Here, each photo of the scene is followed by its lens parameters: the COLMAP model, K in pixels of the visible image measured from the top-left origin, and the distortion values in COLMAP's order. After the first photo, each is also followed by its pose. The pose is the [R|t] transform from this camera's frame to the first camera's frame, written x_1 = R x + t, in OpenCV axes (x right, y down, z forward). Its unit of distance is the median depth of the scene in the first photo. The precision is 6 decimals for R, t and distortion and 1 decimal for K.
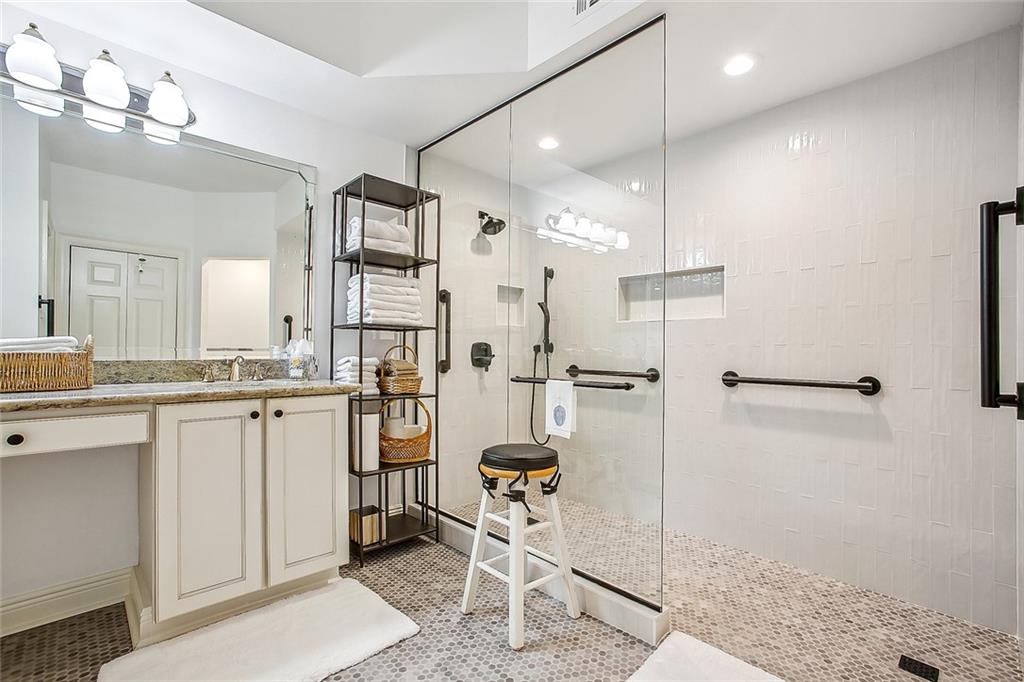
lens RADIAL K [[469.7, 0, 512.8], [0, 469.7, 345.0], [0, 0, 1]] dist [-0.032240, 0.010684]
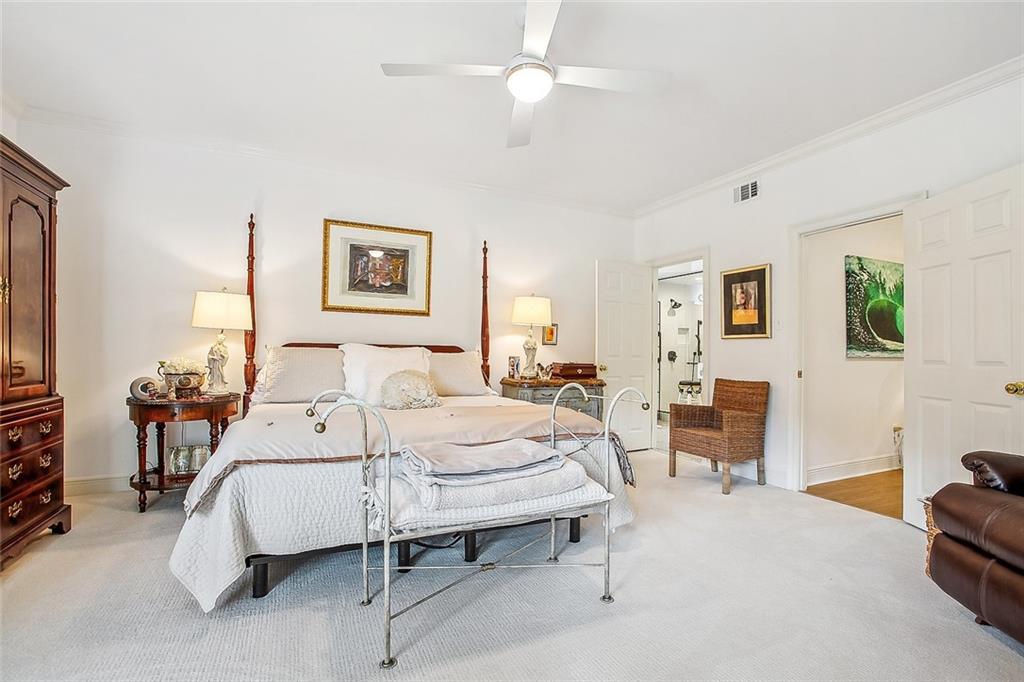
lens RADIAL K [[469.7, 0, 520.0], [0, 469.7, 345.6], [0, 0, 1]] dist [-0.032240, 0.010684]
pose [[0.953767, -0.000325, -0.300546, -0.090114], [-0.001630, 0.999979, -0.006255, -0.018161], [0.300541, 0.006456, 0.953747, -1.697191]]
